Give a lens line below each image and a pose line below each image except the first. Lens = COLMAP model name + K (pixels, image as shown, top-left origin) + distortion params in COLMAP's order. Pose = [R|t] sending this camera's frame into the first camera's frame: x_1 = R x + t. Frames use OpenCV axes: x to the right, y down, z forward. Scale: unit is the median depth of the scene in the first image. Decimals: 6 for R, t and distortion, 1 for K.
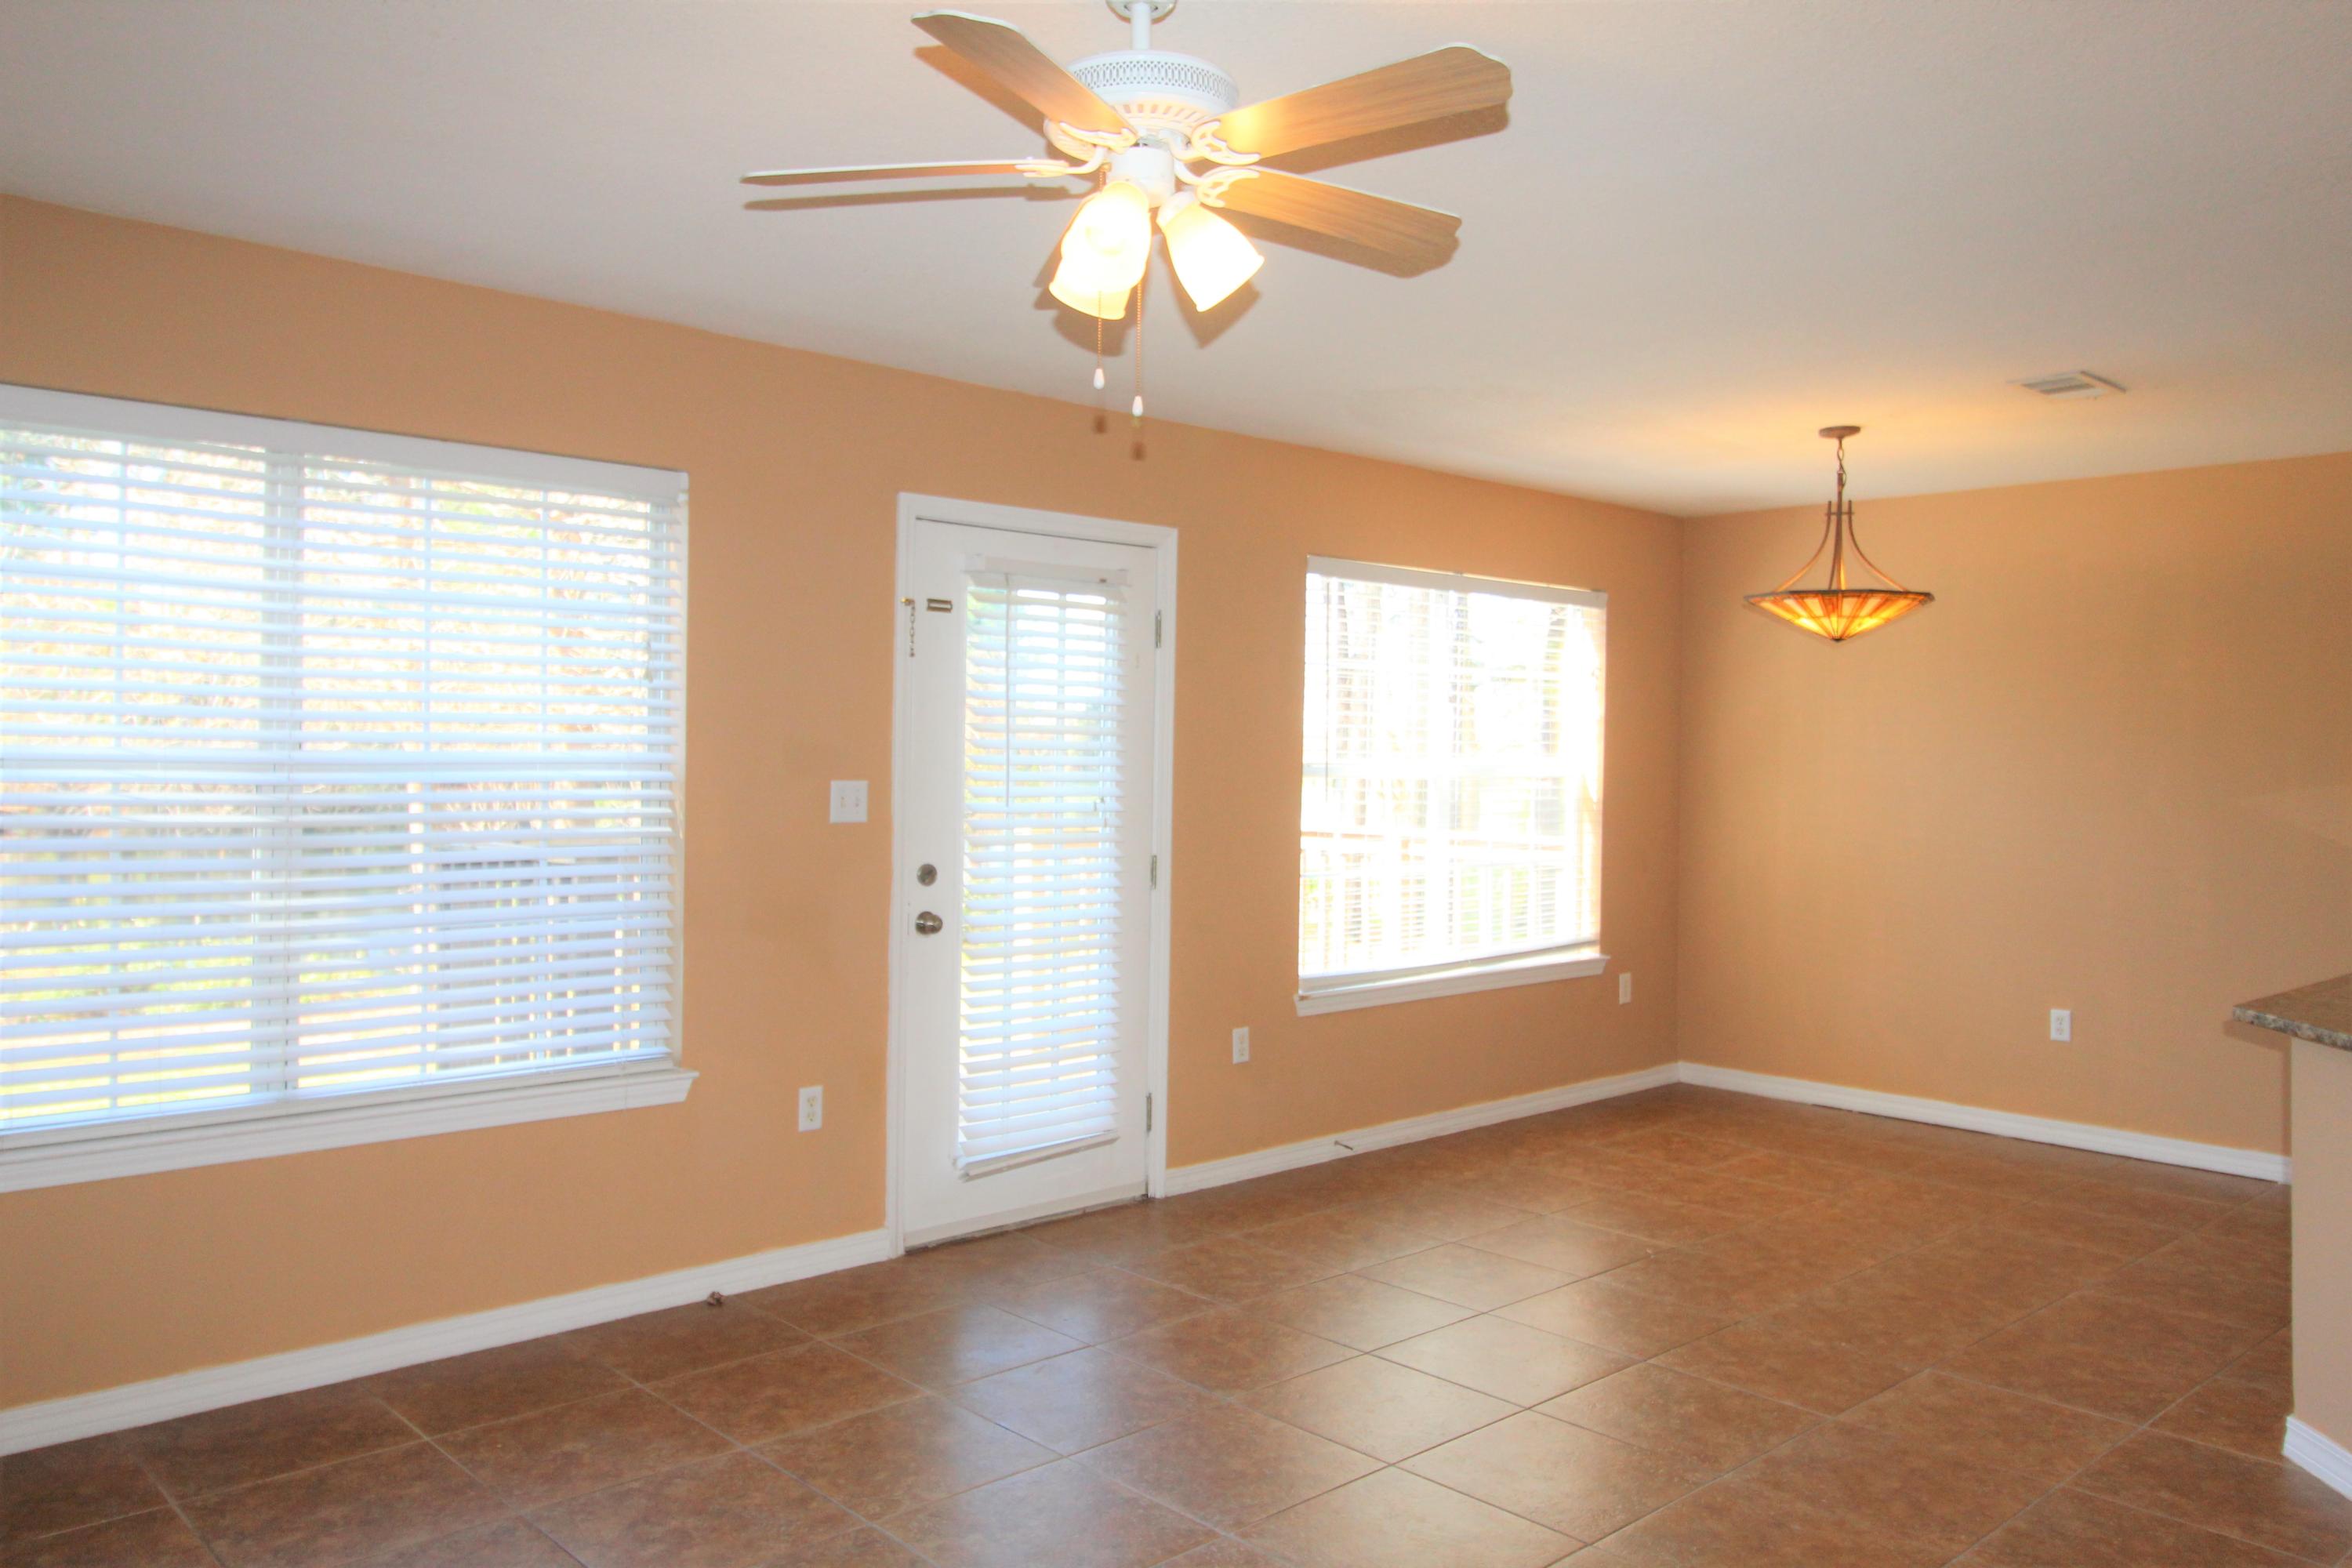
lens RADIAL K [[1721.0, 0, 1171.8], [0, 1721.0, 792.3], [0, 0, 1]] dist [0.000972, -0.004547]
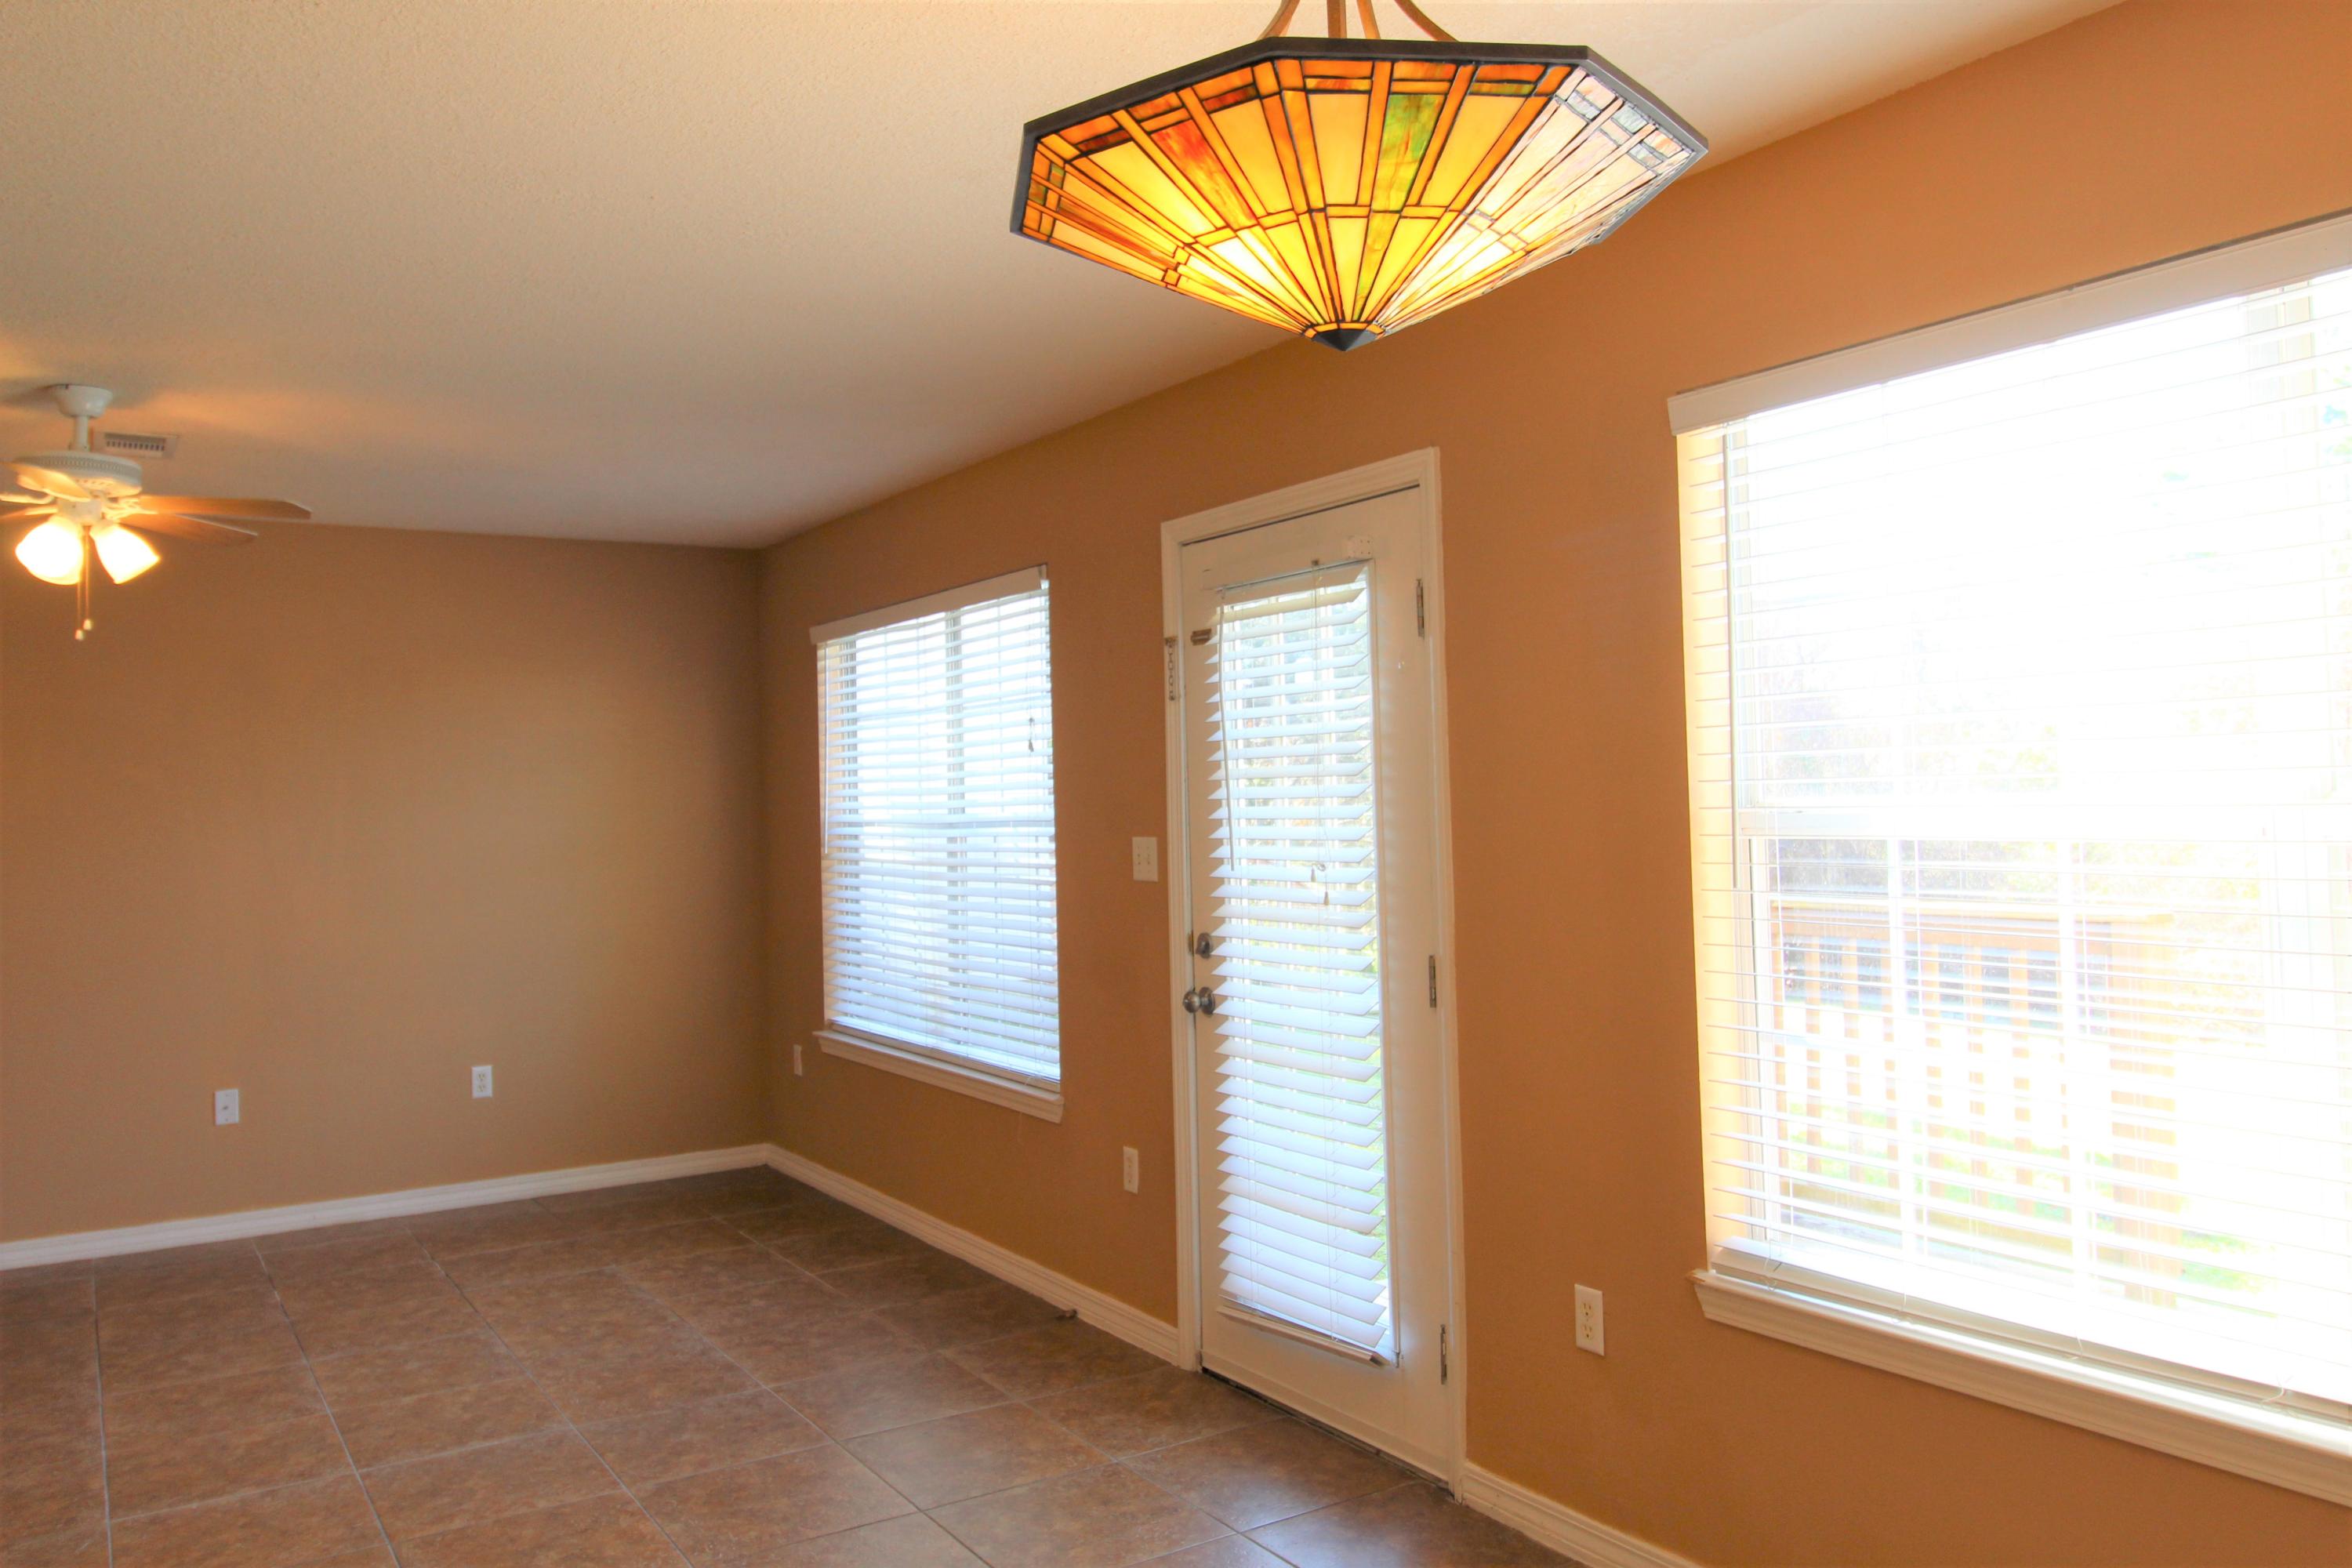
lens RADIAL K [[1721.0, 0, 1175.9], [0, 1721.0, 768.0], [0, 0, 1]] dist [0.000972, -0.004547]
pose [[-0.175931, -0.027466, -0.984019, 0.738358], [0.001415, 0.999603, -0.028154, -0.017852], [0.984401, -0.006346, -0.175823, 1.162179]]
